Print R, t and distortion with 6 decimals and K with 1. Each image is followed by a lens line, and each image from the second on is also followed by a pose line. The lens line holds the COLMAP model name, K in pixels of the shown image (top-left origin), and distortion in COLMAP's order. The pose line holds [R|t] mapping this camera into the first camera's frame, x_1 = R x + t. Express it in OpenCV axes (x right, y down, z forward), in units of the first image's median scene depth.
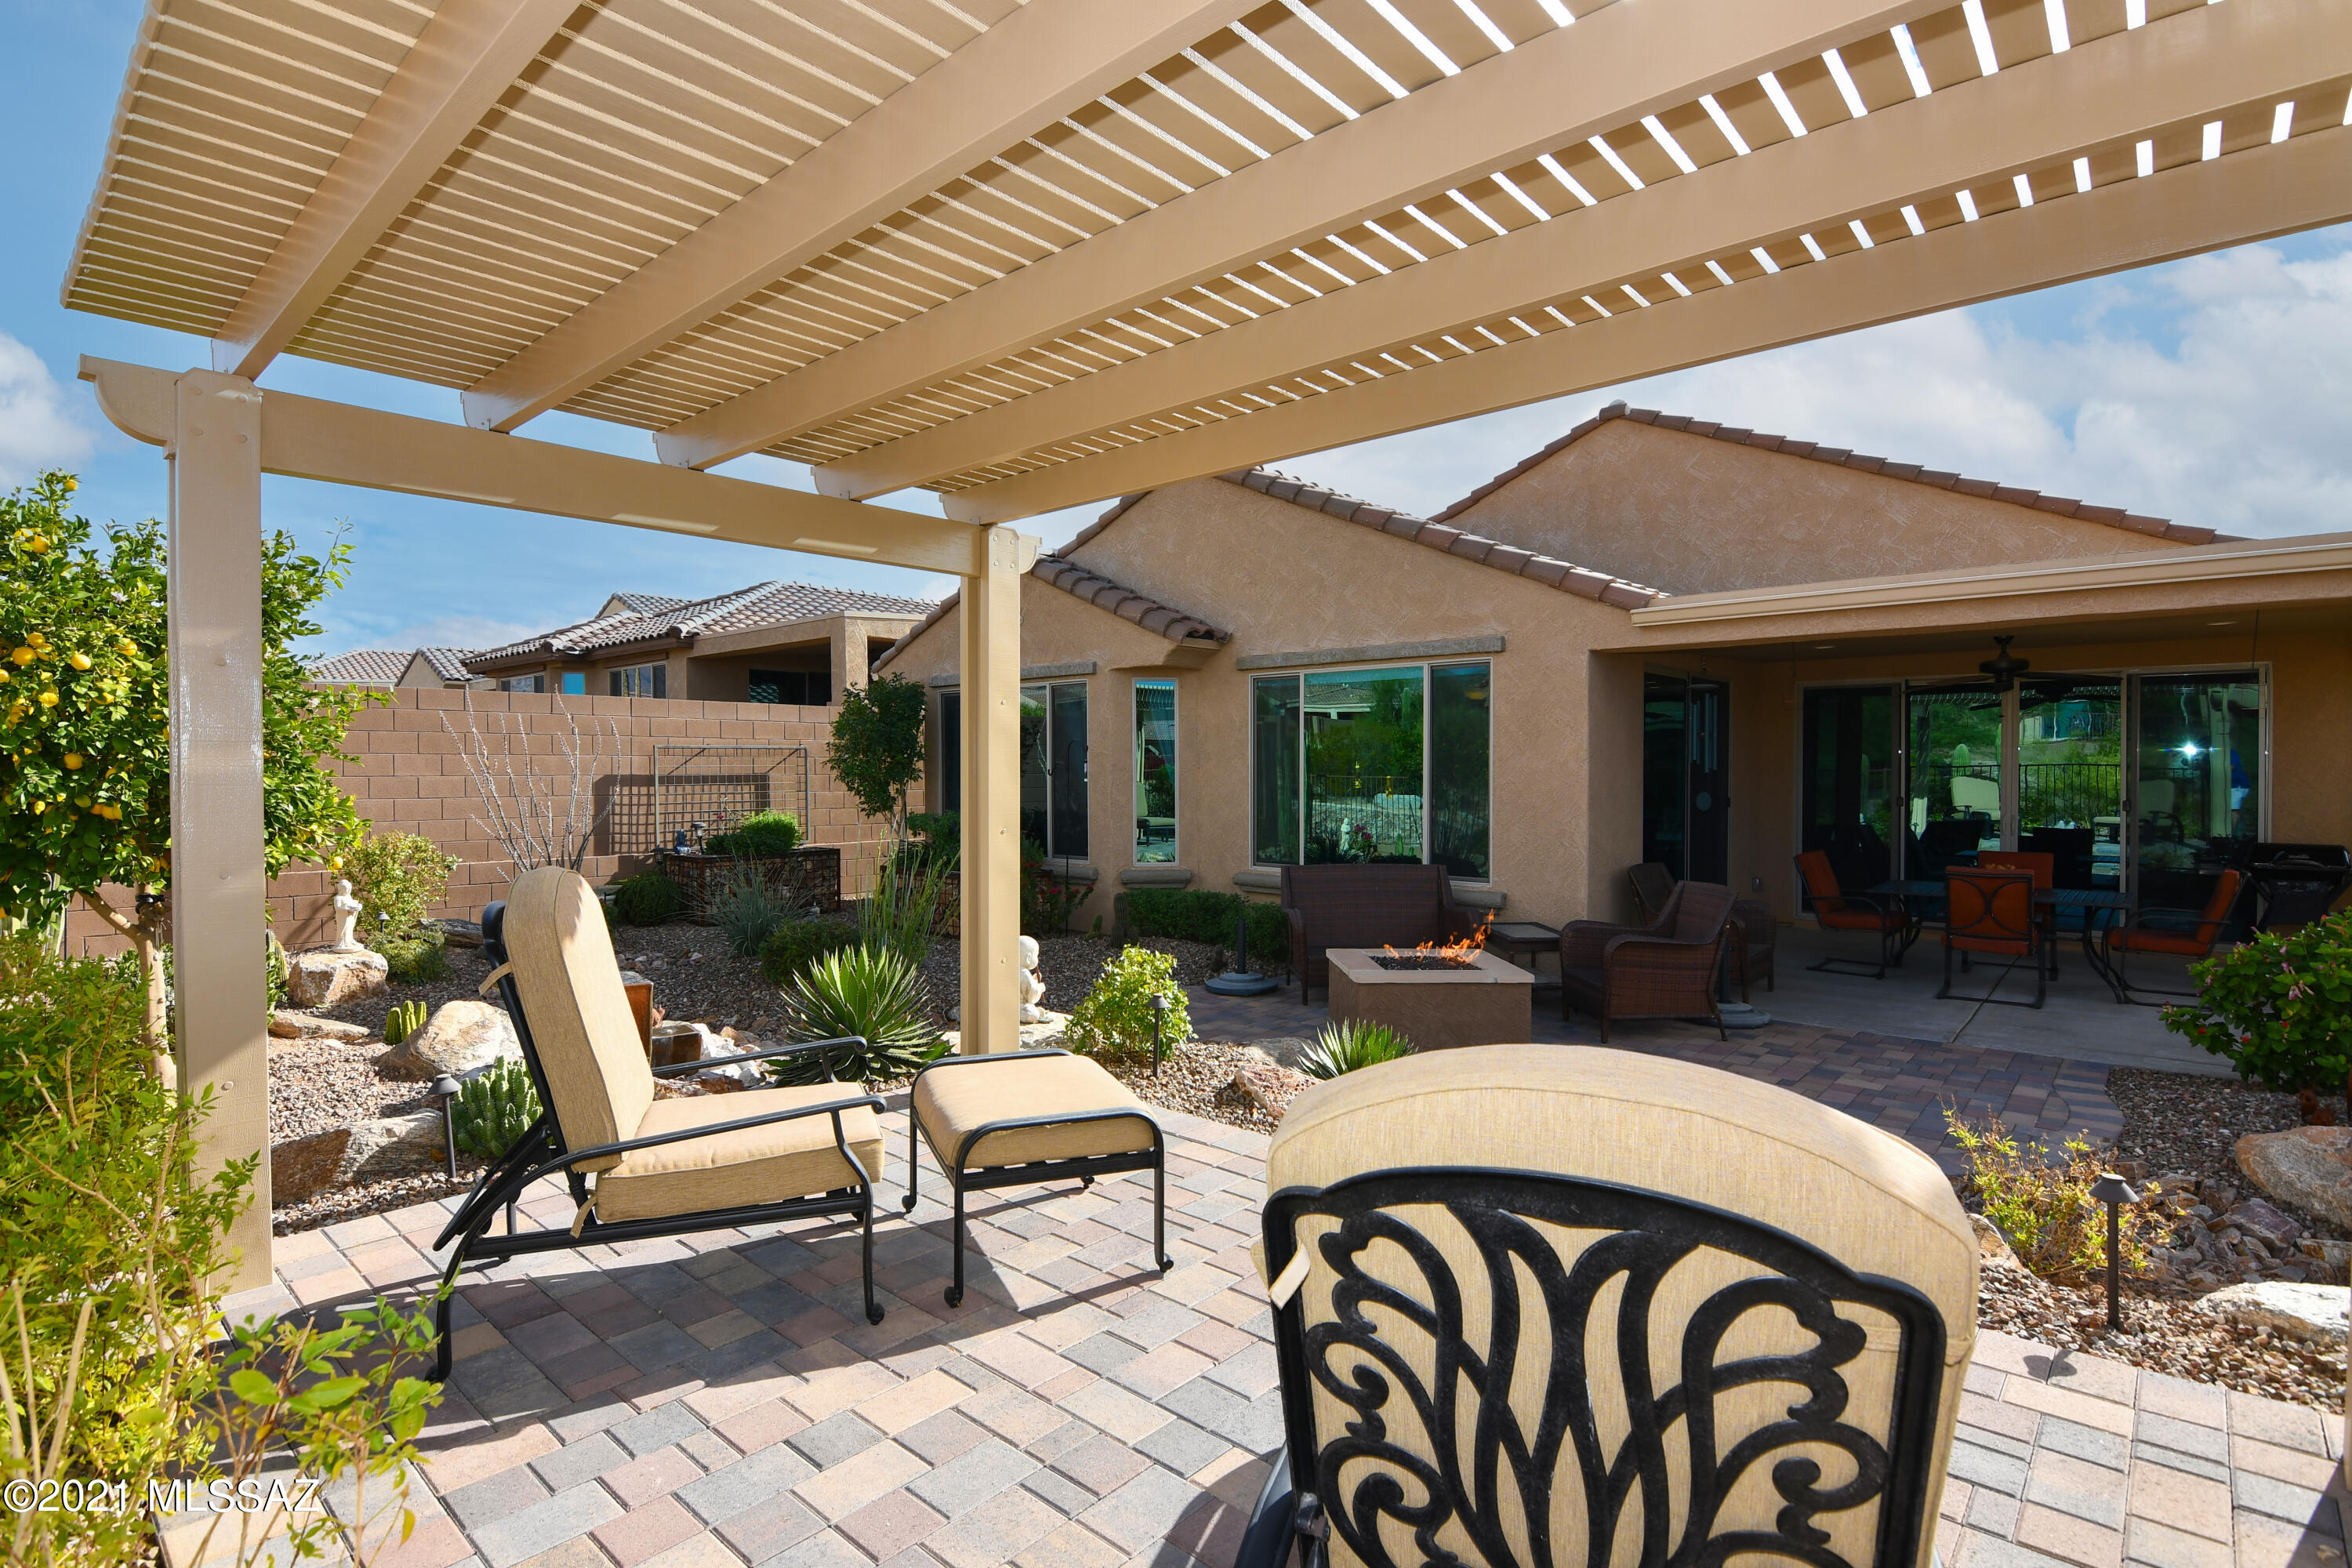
lens RADIAL K [[1144.5, 0, 1176.8], [0, 1144.5, 786.3], [0, 0, 1]] dist [-0.006193, -0.009667]
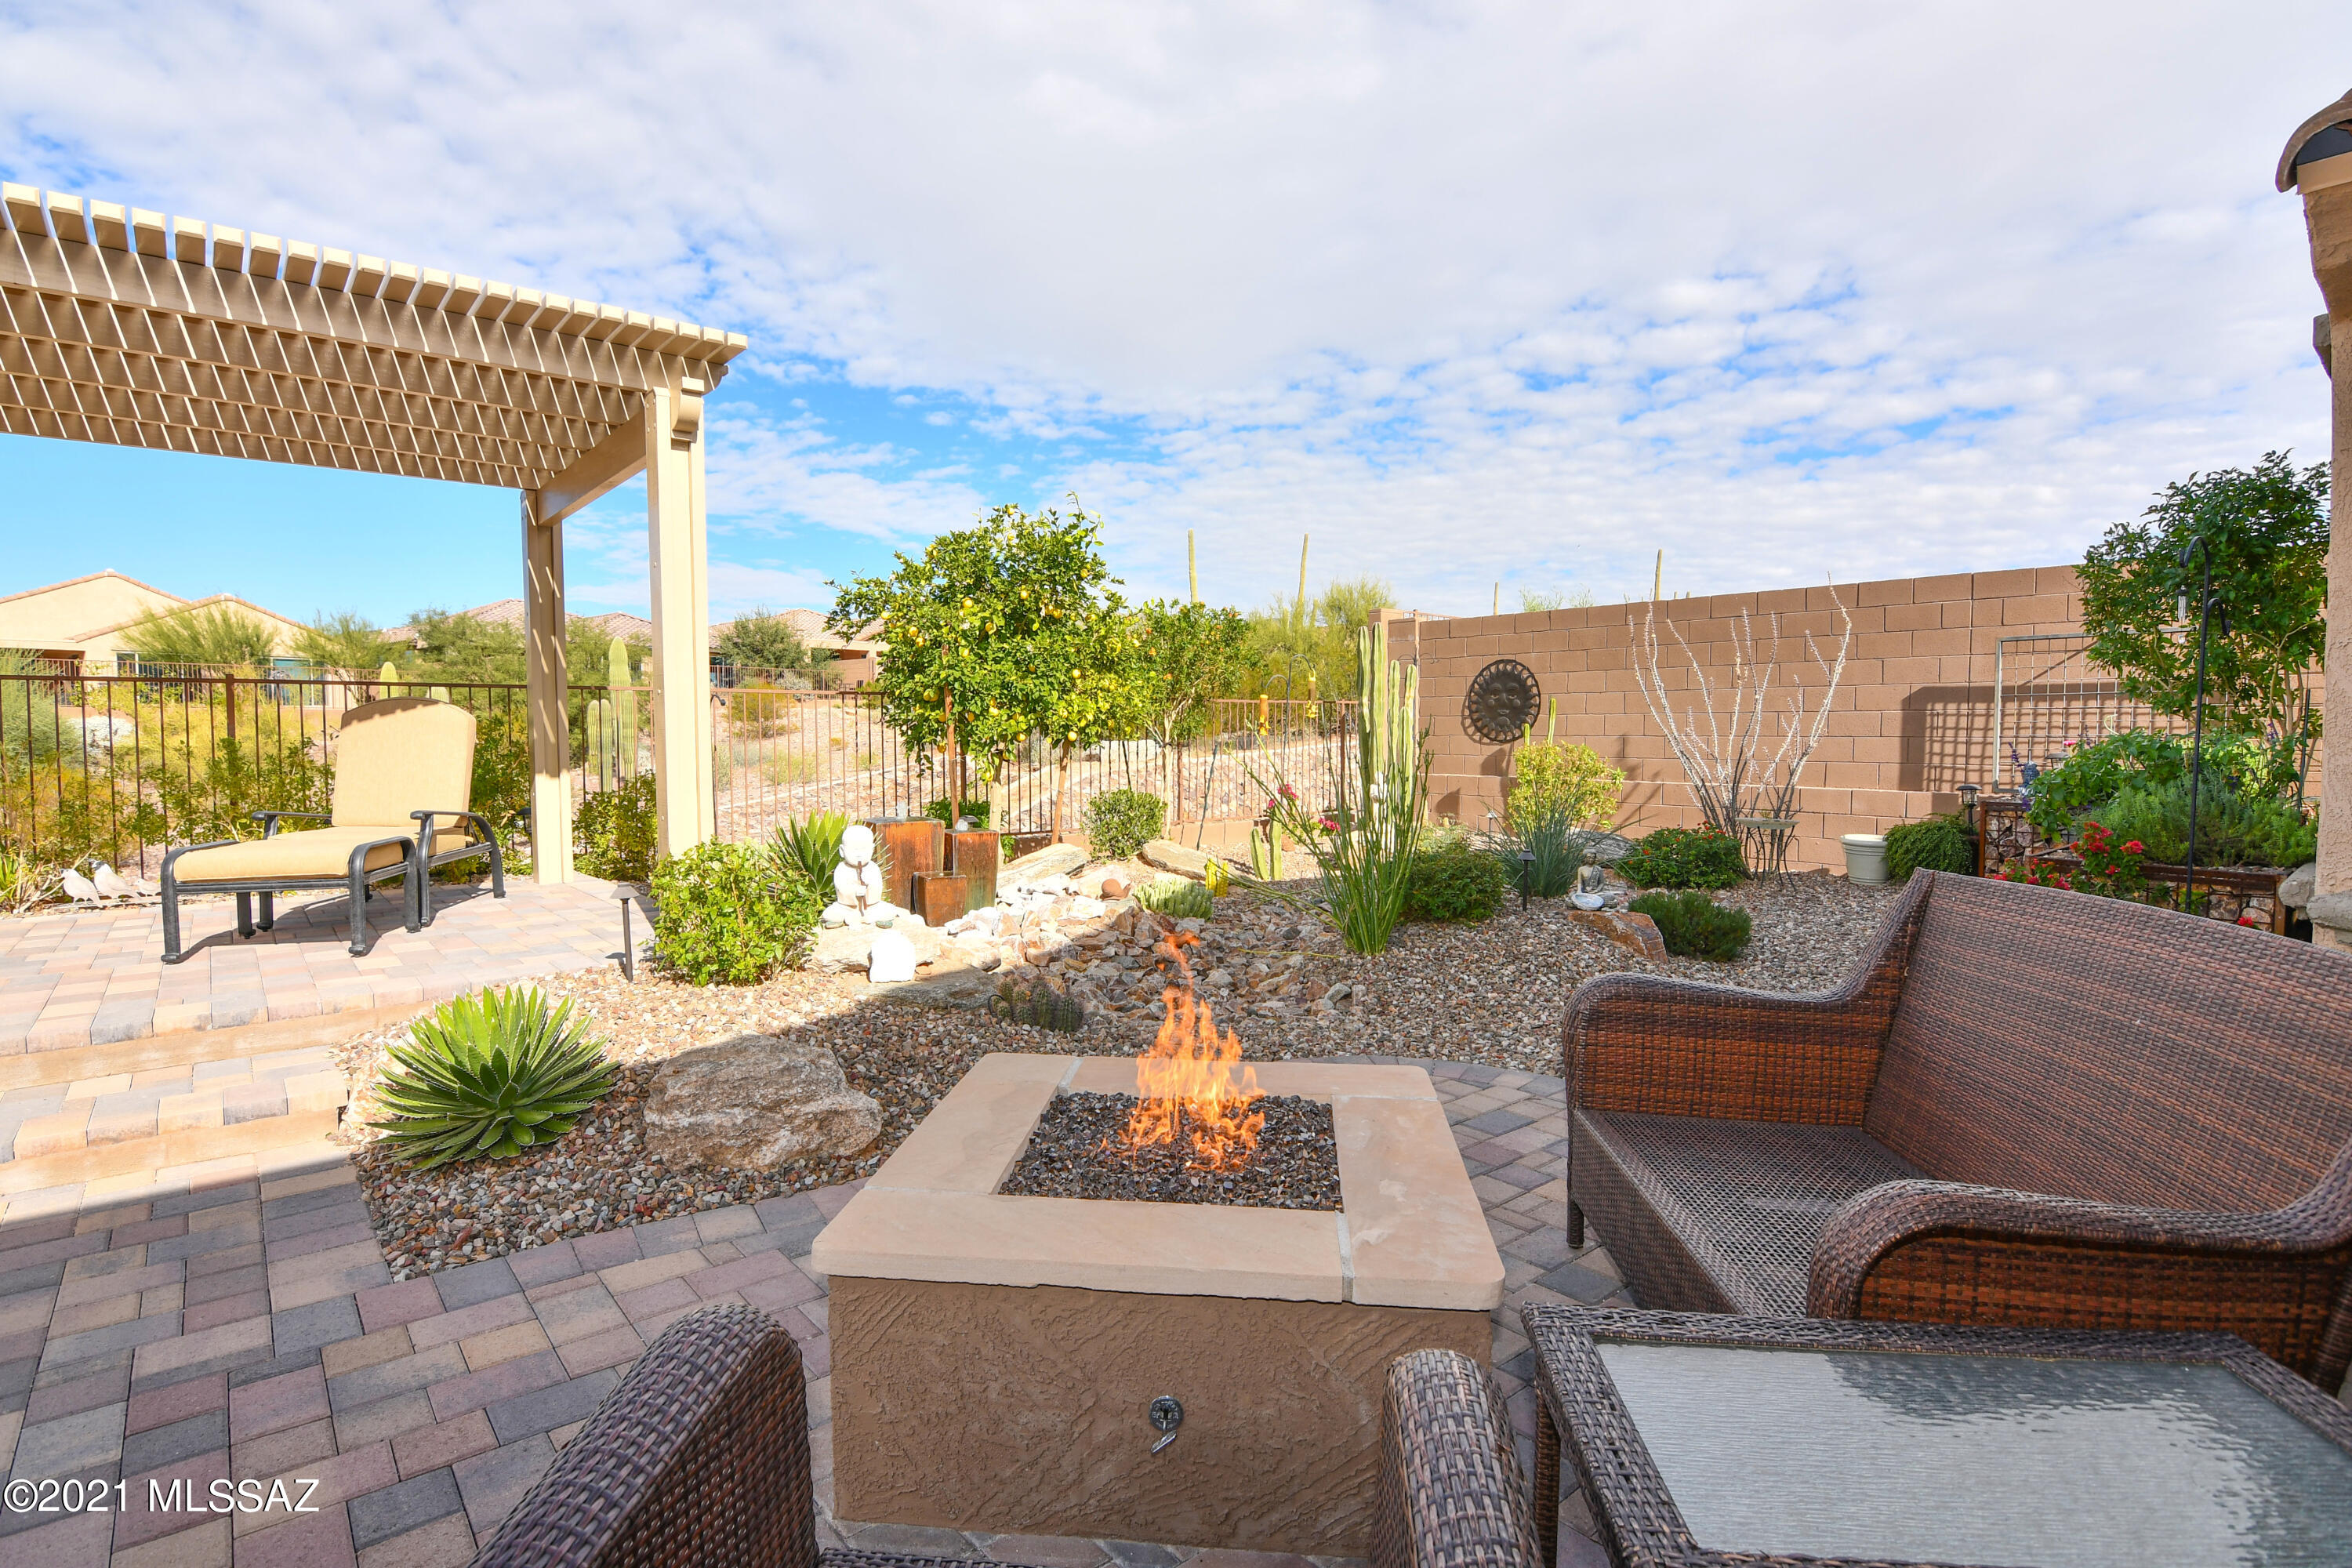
lens RADIAL K [[1144.5, 0, 1167.4], [0, 1144.5, 789.4], [0, 0, 1]] dist [-0.006193, -0.009667]
pose [[-0.141450, 0.052728, -0.988540, 0.410867], [-0.015671, 0.998336, 0.055493, 0.033248], [0.989821, 0.023341, -0.140389, 0.823251]]
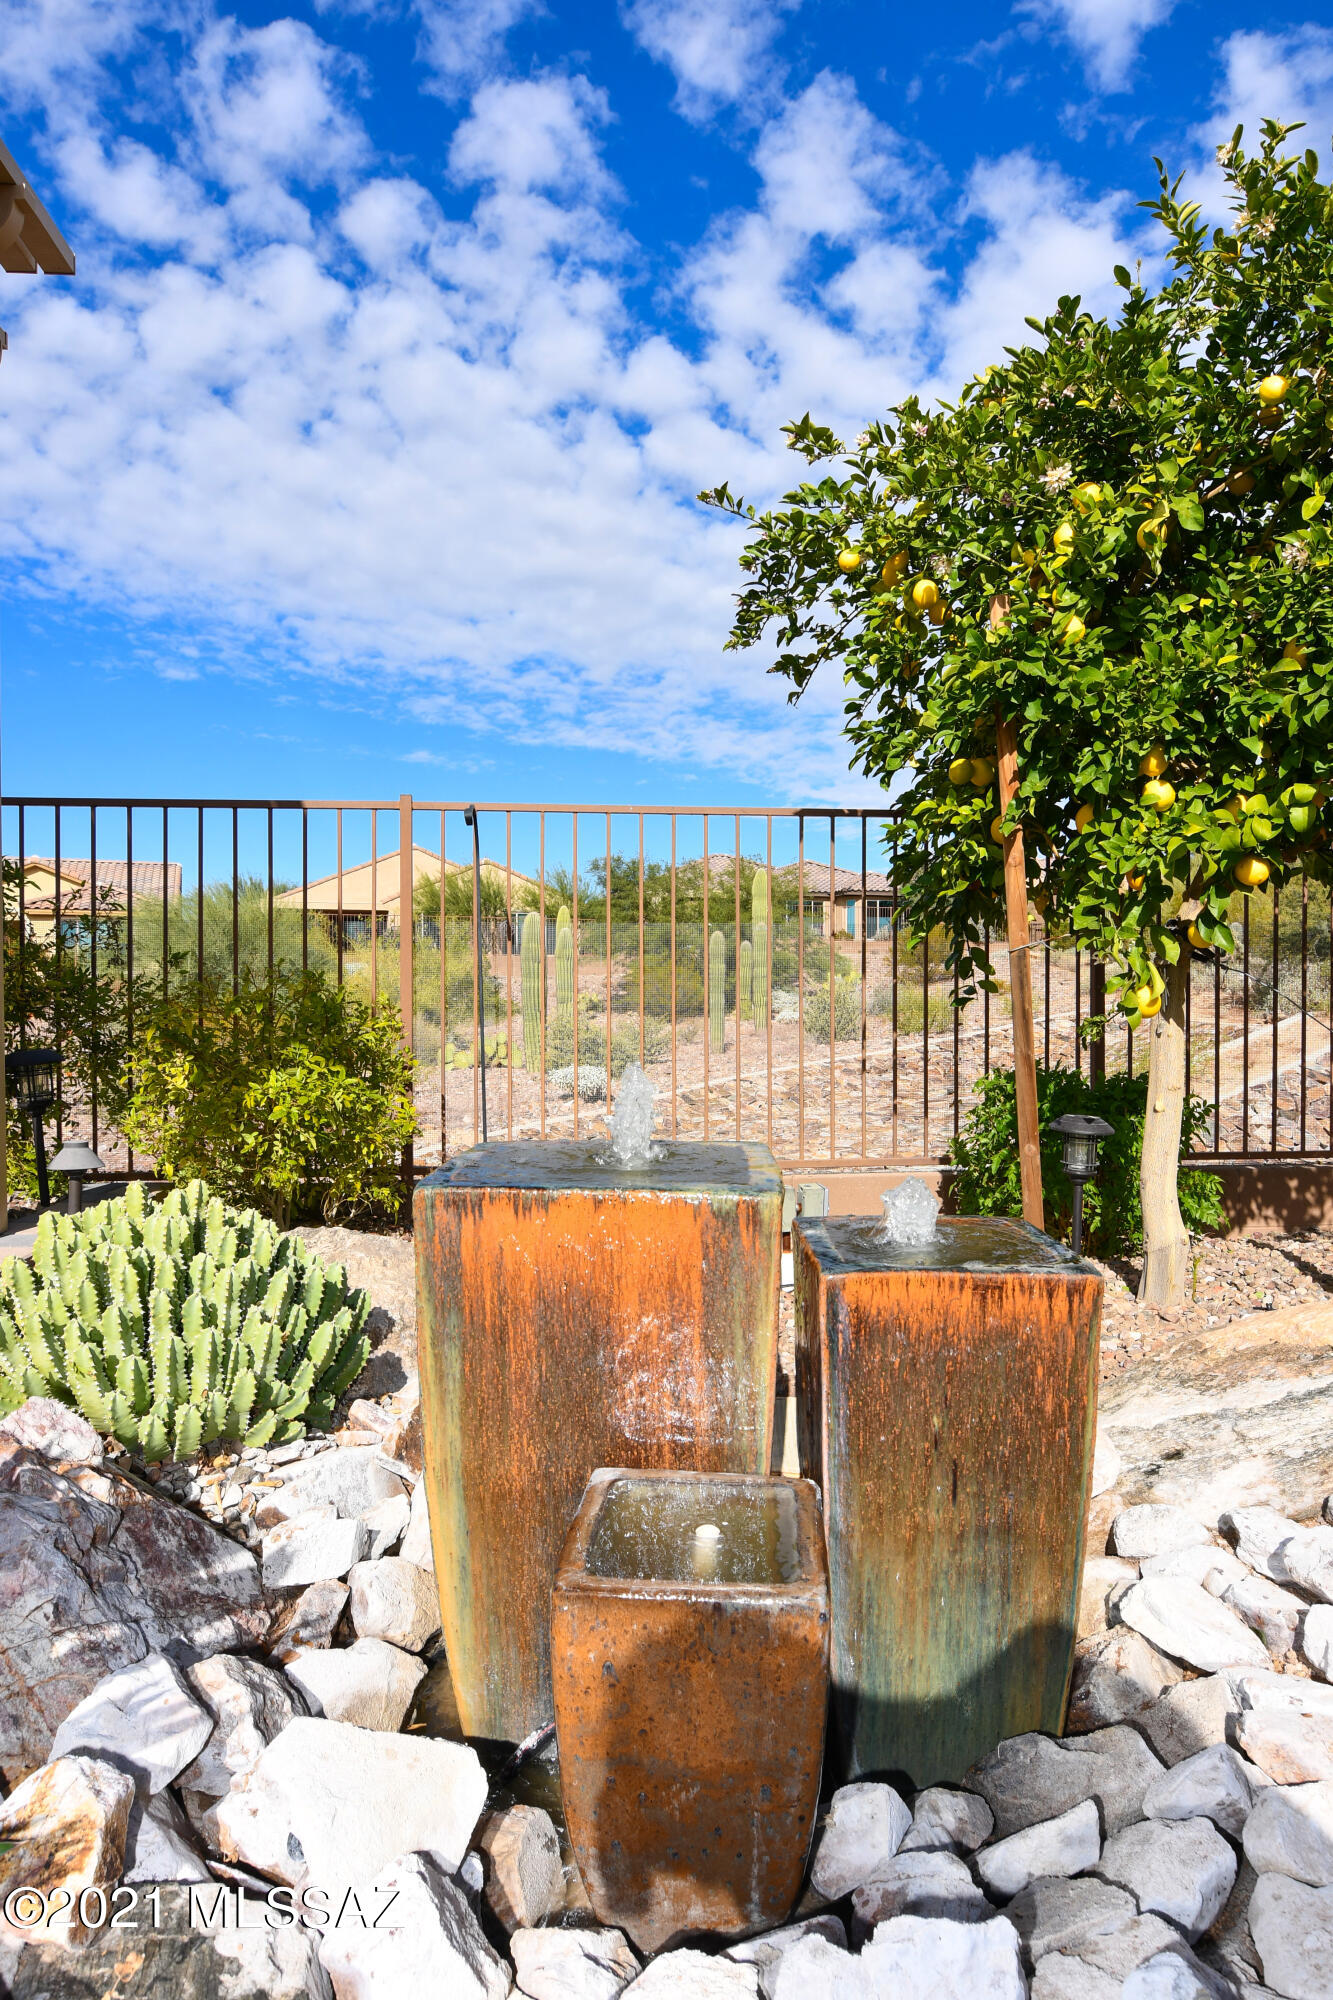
lens RADIAL K [[1169.5, 0, 671.2], [0, 1169.5, 1002.6], [0, 0, 1]] dist [-0.001451, -0.007716]
pose [[-0.666699, 0.013142, -0.745211, -0.174899], [-0.009874, 0.999601, 0.026462, 0.070467], [0.745262, 0.025000, -0.666303, 0.662053]]
